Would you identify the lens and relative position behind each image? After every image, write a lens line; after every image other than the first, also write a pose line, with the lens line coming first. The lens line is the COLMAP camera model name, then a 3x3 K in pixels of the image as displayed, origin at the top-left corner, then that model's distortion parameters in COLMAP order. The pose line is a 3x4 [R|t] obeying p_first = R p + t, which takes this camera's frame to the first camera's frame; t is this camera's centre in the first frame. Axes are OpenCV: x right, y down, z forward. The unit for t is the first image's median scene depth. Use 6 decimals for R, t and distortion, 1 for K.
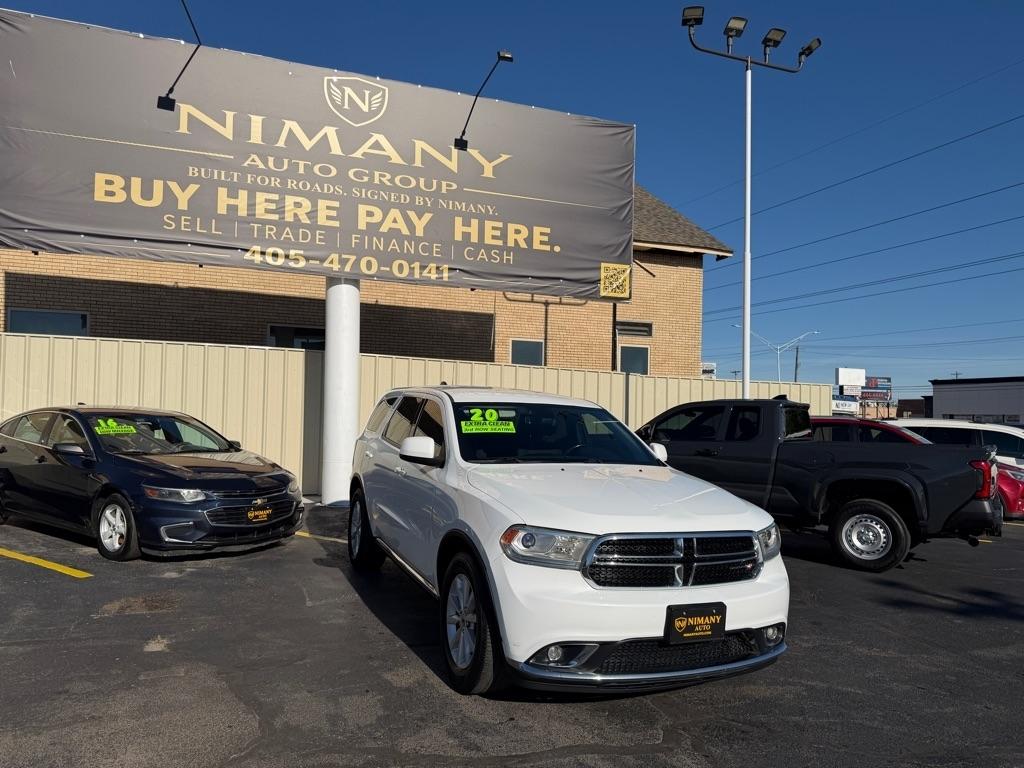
lens RADIAL K [[751.7, 0, 510.3], [0, 751.7, 404.2], [0, 0, 1]] dist [0.059697, -0.144047]
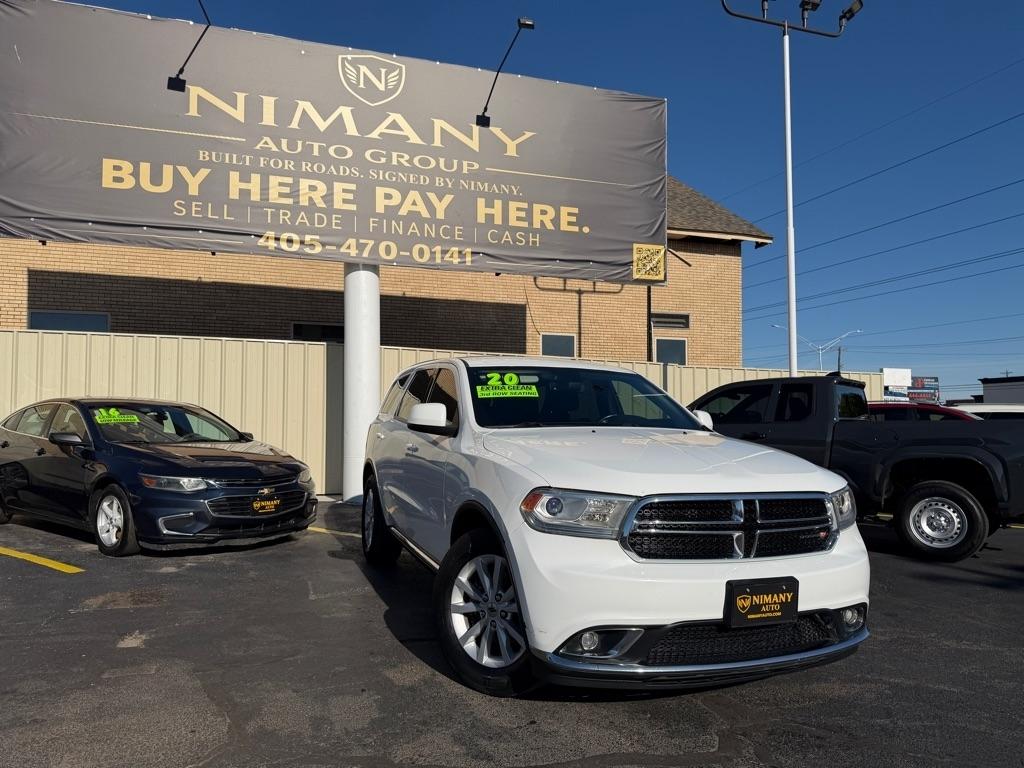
lens RADIAL K [[751.0, 0, 511.7], [0, 751.0, 402.2], [0, 0, 1]] dist [0.043618, -0.097506]
pose [[0.998736, -0.020219, -0.046007, 0.008930], [0.019351, 0.999628, -0.019235, 0.030677], [0.046379, 0.018320, 0.998756, 0.063376]]
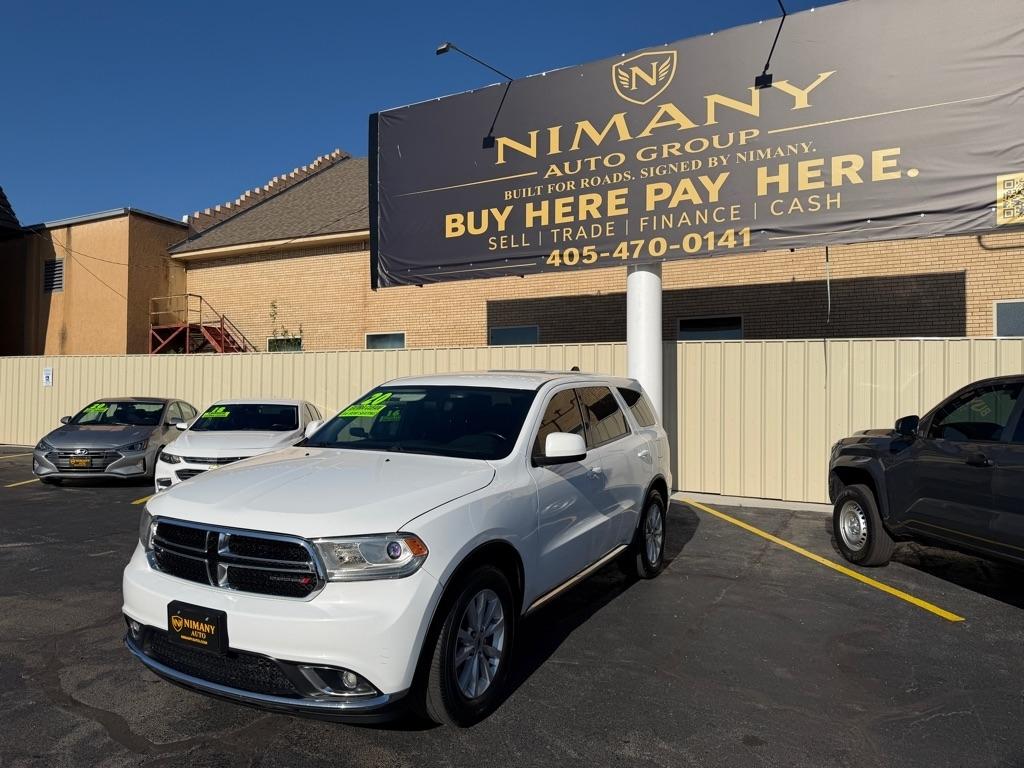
lens RADIAL K [[732.8, 0, 486.4], [0, 732.8, 401.2], [0, 0, 1]] dist [0.074772, -0.132666]
pose [[0.620356, -0.022442, -0.783999, 0.412797], [0.019380, 0.999724, -0.013281, 0.017573], [0.784081, -0.006955, 0.620620, 0.269815]]
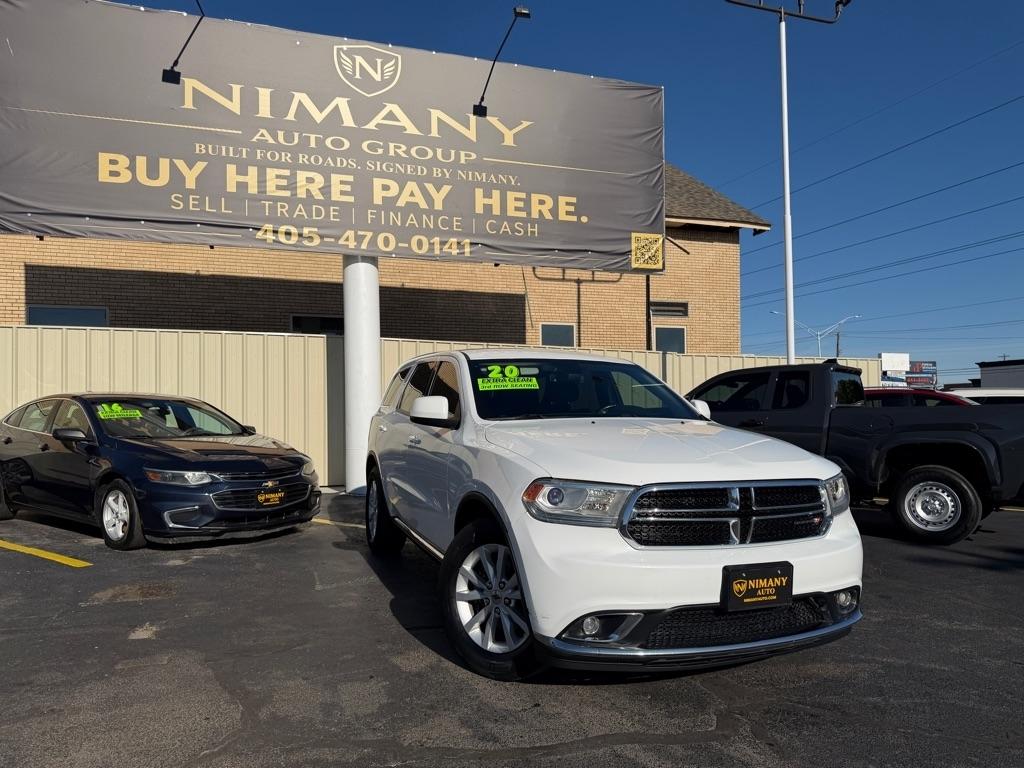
lens RADIAL K [[751.1, 0, 518.0], [0, 751.1, 408.7], [0, 0, 1]] dist [0.047605, -0.107860]
pose [[0.998794, -0.030802, -0.038239, 0.008797], [0.030982, 0.999511, 0.004124, 0.029110], [0.038094, -0.005304, 0.999260, 0.056182]]
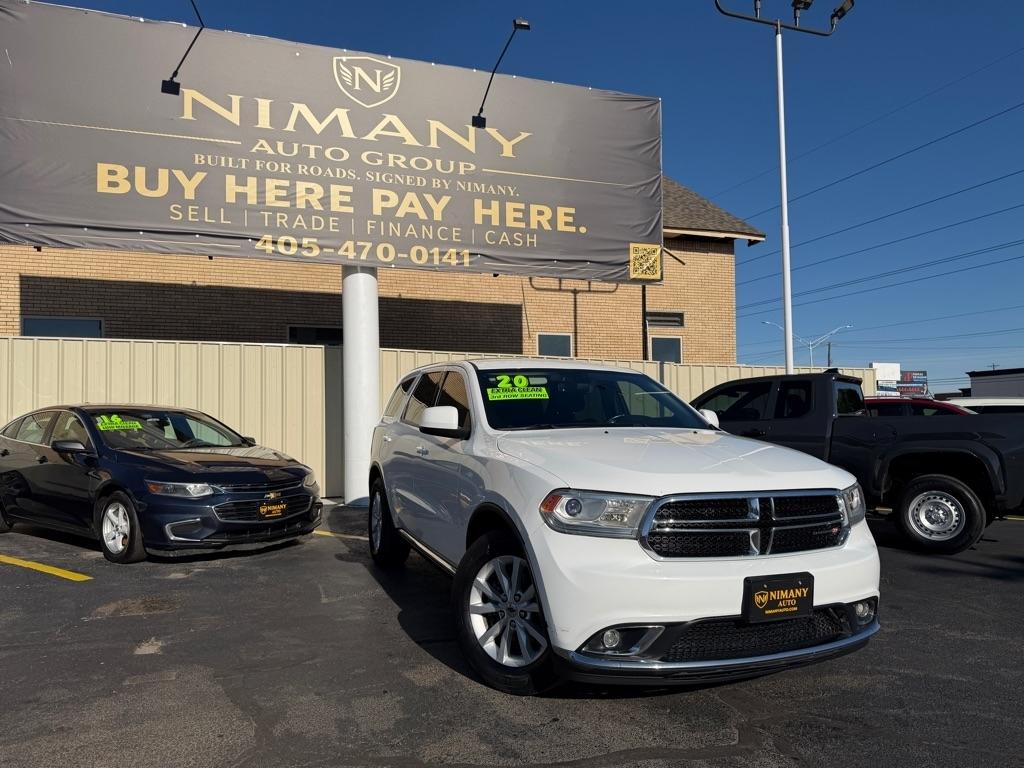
lens RADIAL K [[750.8, 0, 517.3], [0, 750.8, 407.8], [0, 0, 1]] dist [0.047291, -0.107120]
pose [[0.999036, -0.033881, -0.027929, -0.001912], [0.033600, 0.999381, -0.010459, 0.028865], [0.028266, 0.009510, 0.999555, 0.058957]]
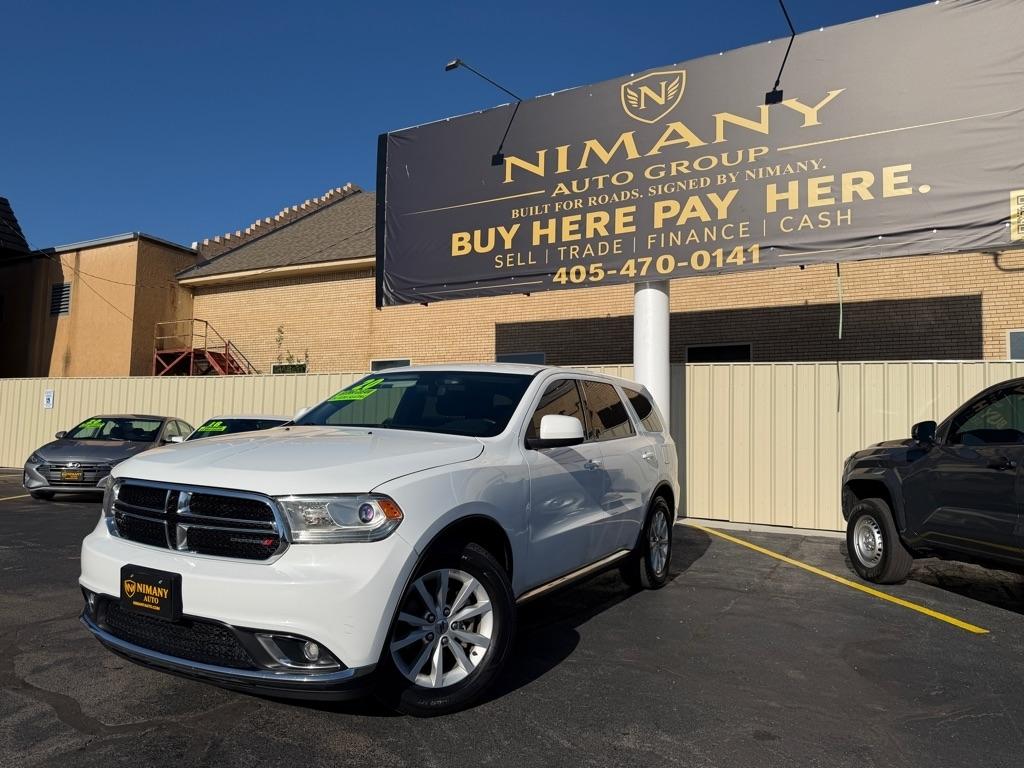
lens RADIAL K [[734.1, 0, 493.2], [0, 734.1, 404.7], [0, 0, 1]] dist [0.076547, -0.131282]
pose [[0.619678, -0.054181, -0.782984, 0.398997], [0.001066, 0.997672, -0.068194, 0.052854], [0.784855, 0.041424, 0.618293, 0.288778]]
